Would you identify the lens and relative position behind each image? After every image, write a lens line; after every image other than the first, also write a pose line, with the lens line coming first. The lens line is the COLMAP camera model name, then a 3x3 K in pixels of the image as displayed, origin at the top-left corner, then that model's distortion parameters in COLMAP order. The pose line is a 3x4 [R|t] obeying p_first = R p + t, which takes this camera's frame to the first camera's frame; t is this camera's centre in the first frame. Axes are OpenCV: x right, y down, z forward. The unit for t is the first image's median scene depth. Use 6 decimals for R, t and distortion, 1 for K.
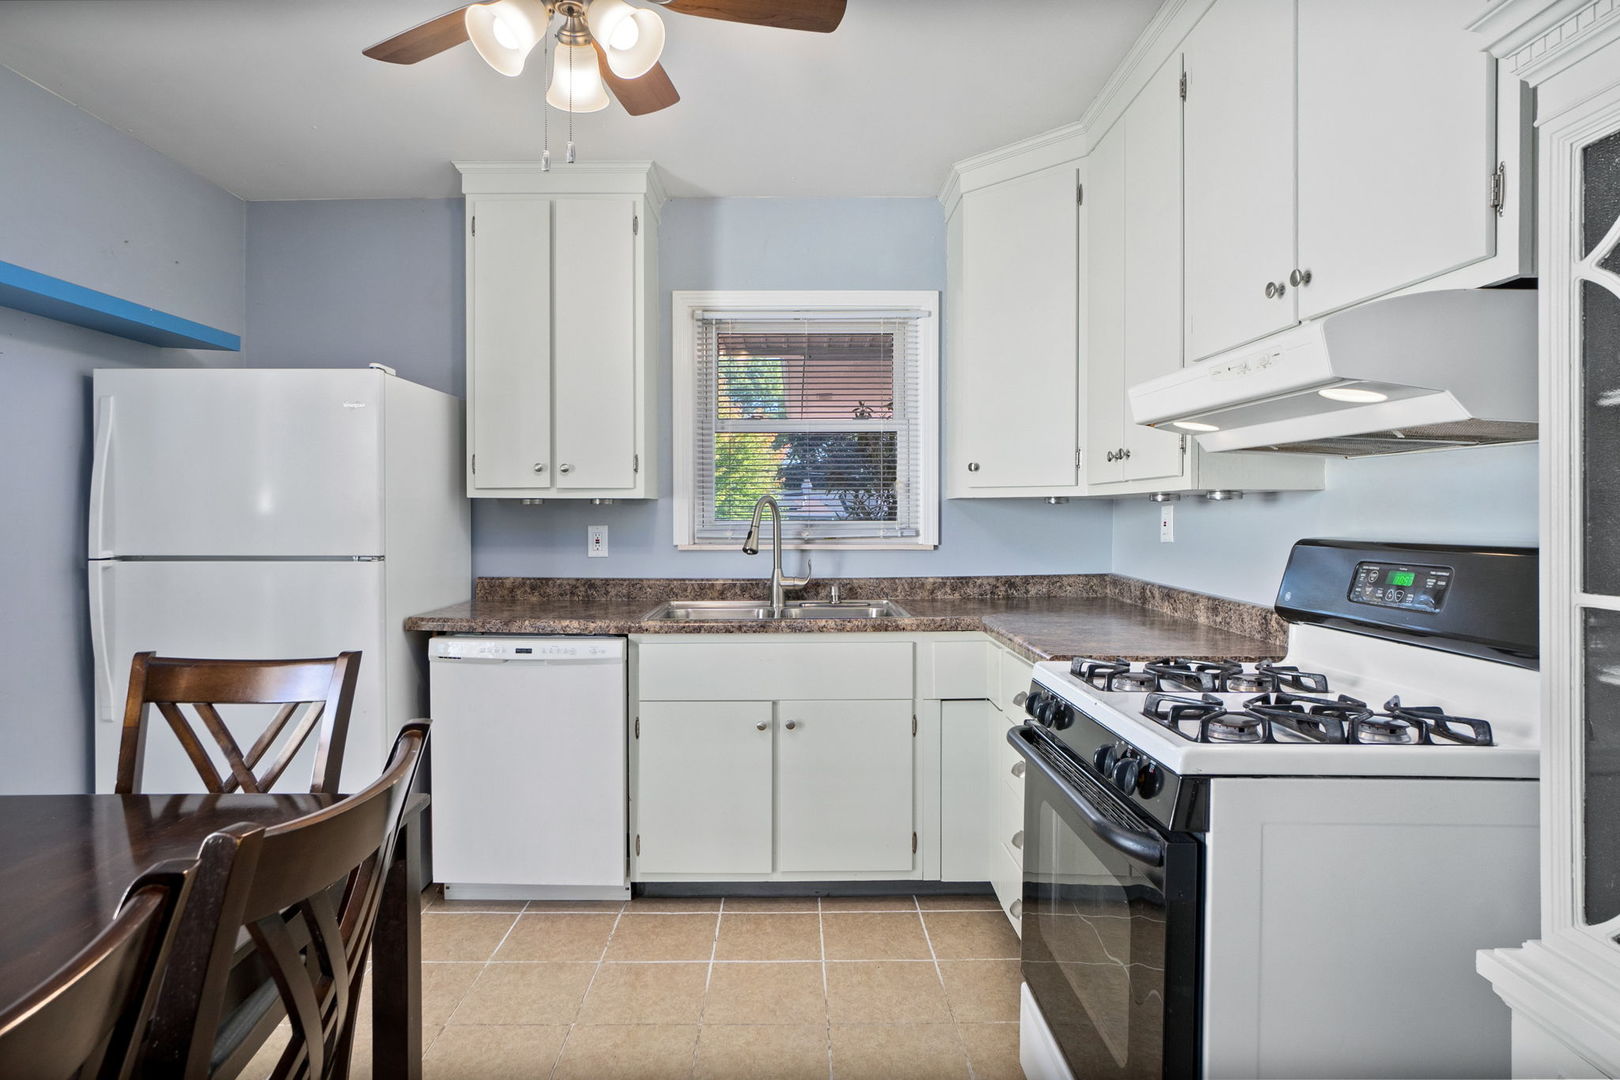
lens RADIAL K [[905.3, 0, 804.2], [0, 905.3, 526.2], [0, 0, 1]] dist [-0.018233, 0.001062]
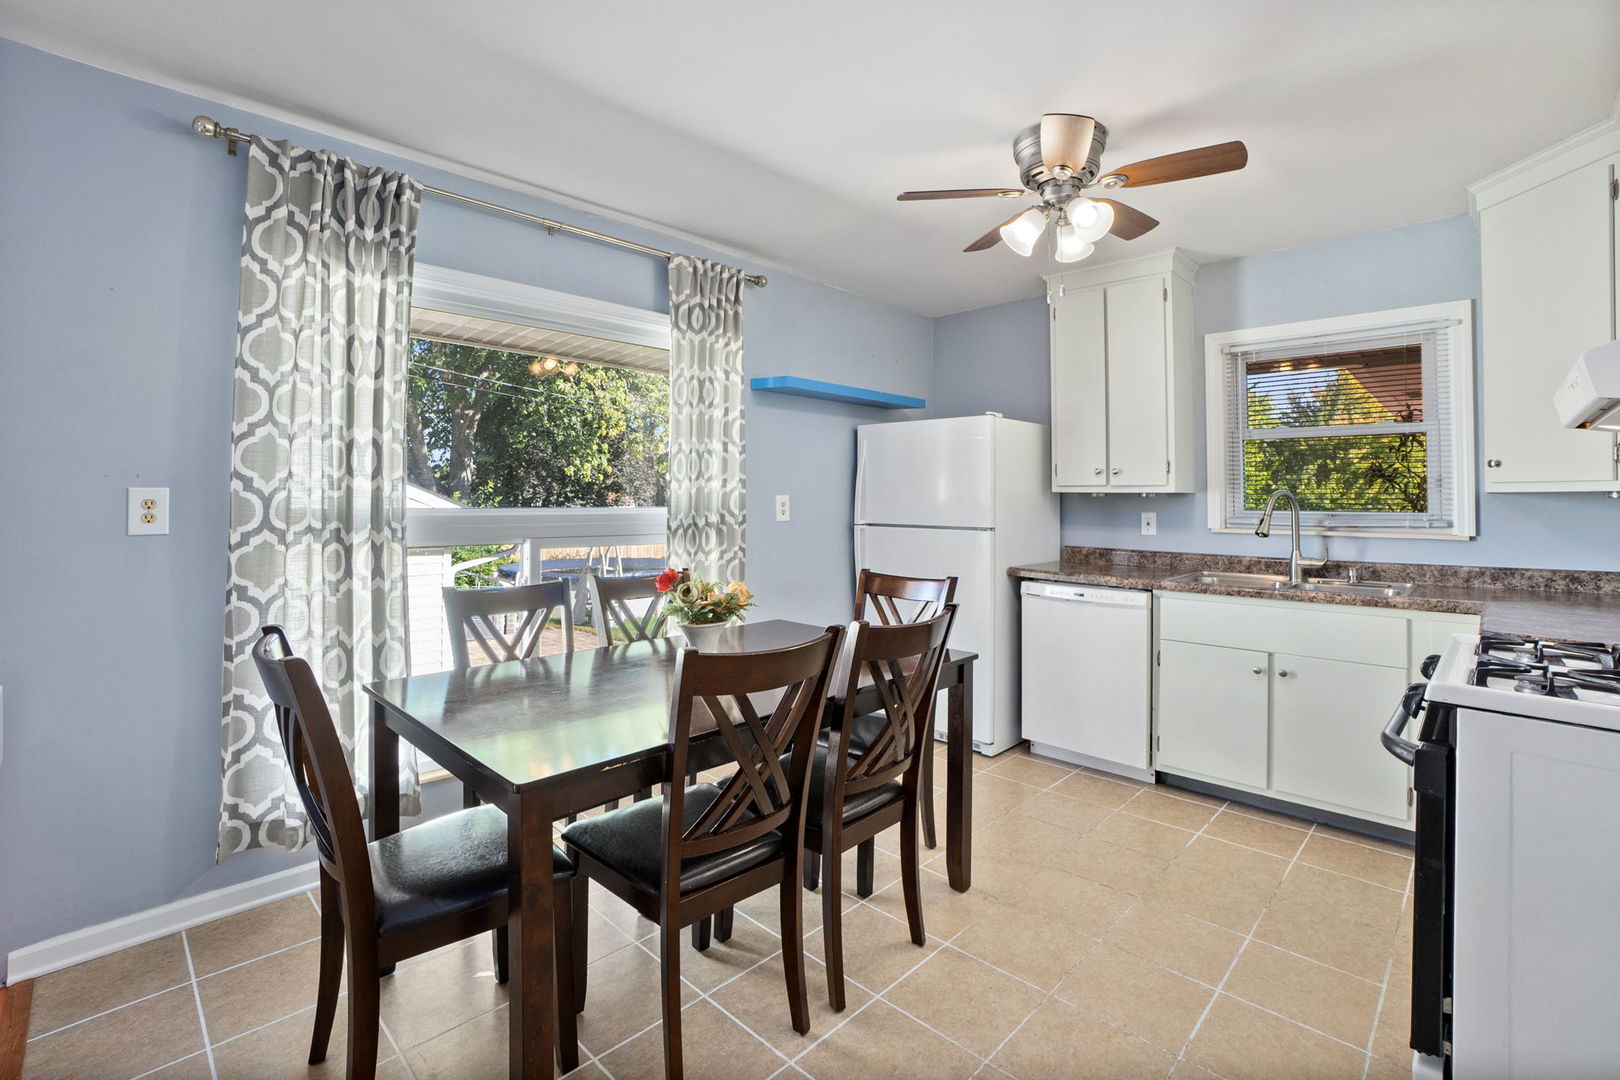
lens RADIAL K [[713.2, 0, 786.9], [0, 713.2, 522.1], [0, 0, 1]] dist [-0.071994, 0.028256]
pose [[0.695444, 0.028066, -0.718032, 0.171852], [-0.017599, 0.999602, 0.022027, 0.000699], [0.718365, -0.002681, 0.695661, -0.146573]]
